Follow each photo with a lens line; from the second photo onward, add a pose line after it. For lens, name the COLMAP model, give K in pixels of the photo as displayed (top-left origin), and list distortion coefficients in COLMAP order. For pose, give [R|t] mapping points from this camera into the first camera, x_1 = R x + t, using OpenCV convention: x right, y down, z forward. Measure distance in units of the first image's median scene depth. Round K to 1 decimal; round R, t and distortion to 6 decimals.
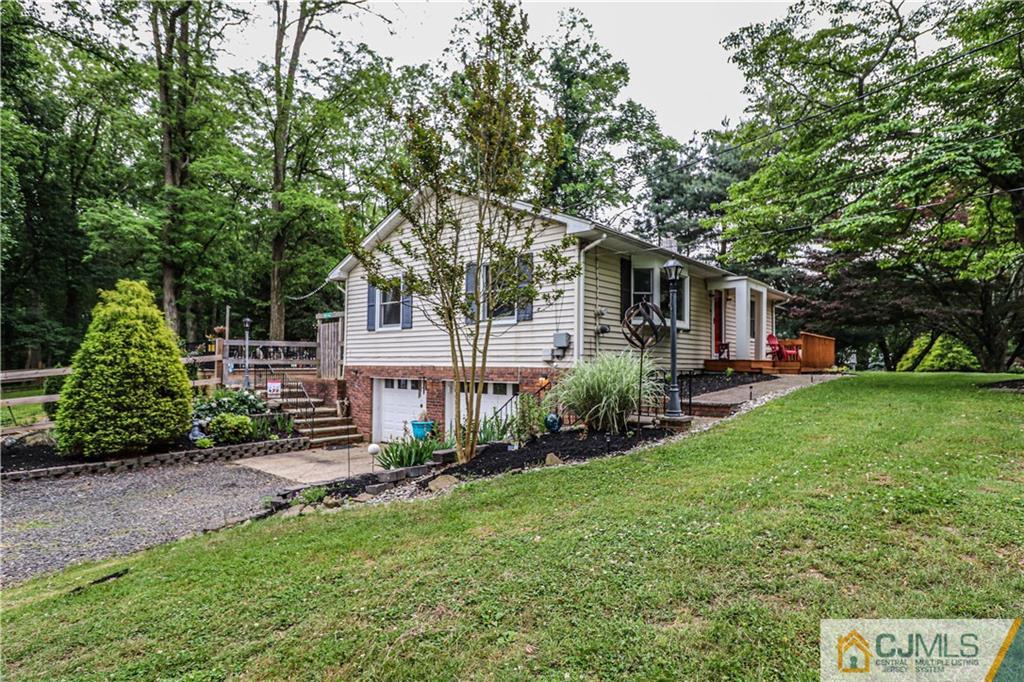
lens RADIAL K [[551.4, 0, 515.1], [0, 551.4, 341.4], [0, 0, 1]] dist [-0.007935, -0.000798]
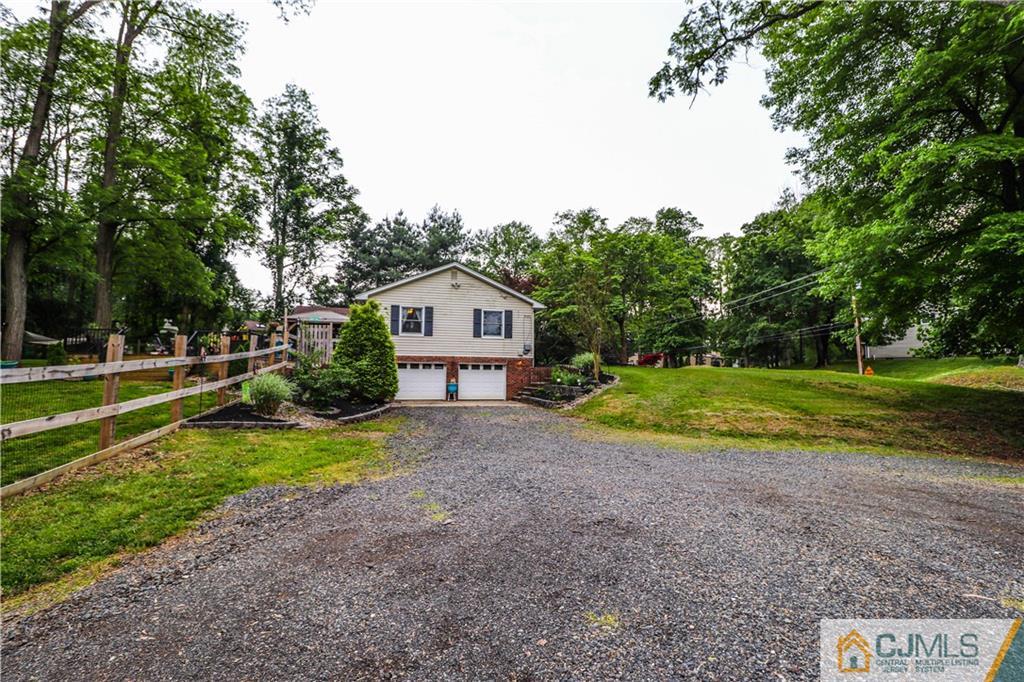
lens RADIAL K [[495.5, 0, 521.3], [0, 495.5, 342.9], [0, 0, 1]] dist [-0.007724, -0.006687]
pose [[0.527363, 0.055951, 0.847796, -1.351687], [-0.039271, 0.998368, -0.041460, 0.053031], [-0.848732, -0.011430, 0.528699, -0.144797]]
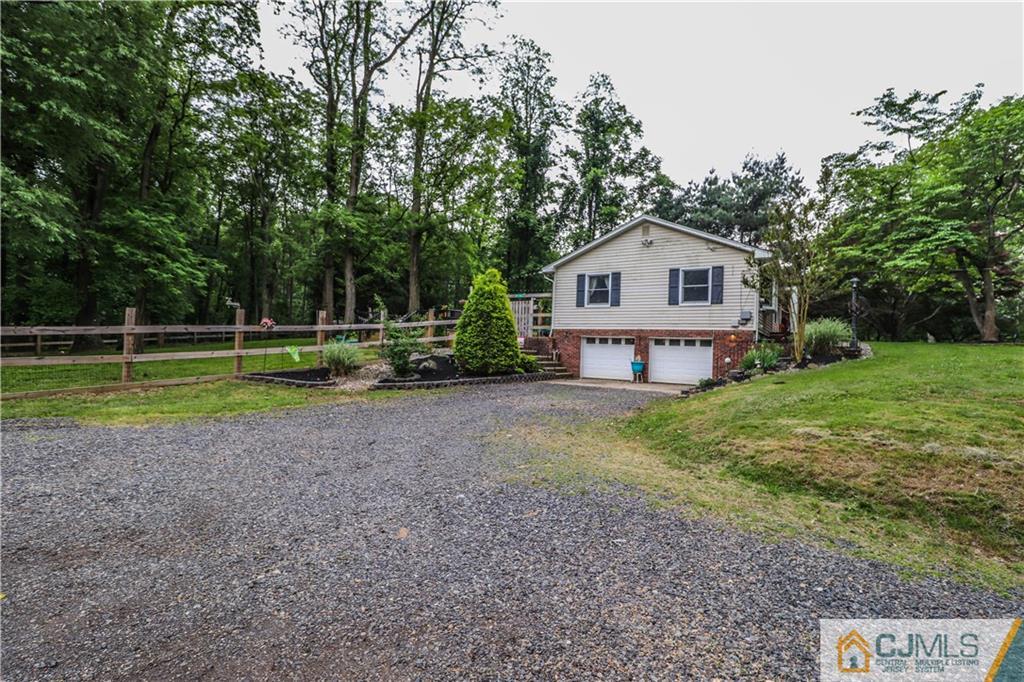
lens RADIAL K [[495.5, 0, 509.4], [0, 495.5, 339.9], [0, 0, 1]] dist [-0.007724, -0.006687]
pose [[0.985899, 0.030957, 0.164456, -0.687220], [-0.034578, 0.999218, 0.019198, 0.054620], [-0.163733, -0.024614, 0.986198, -0.359647]]
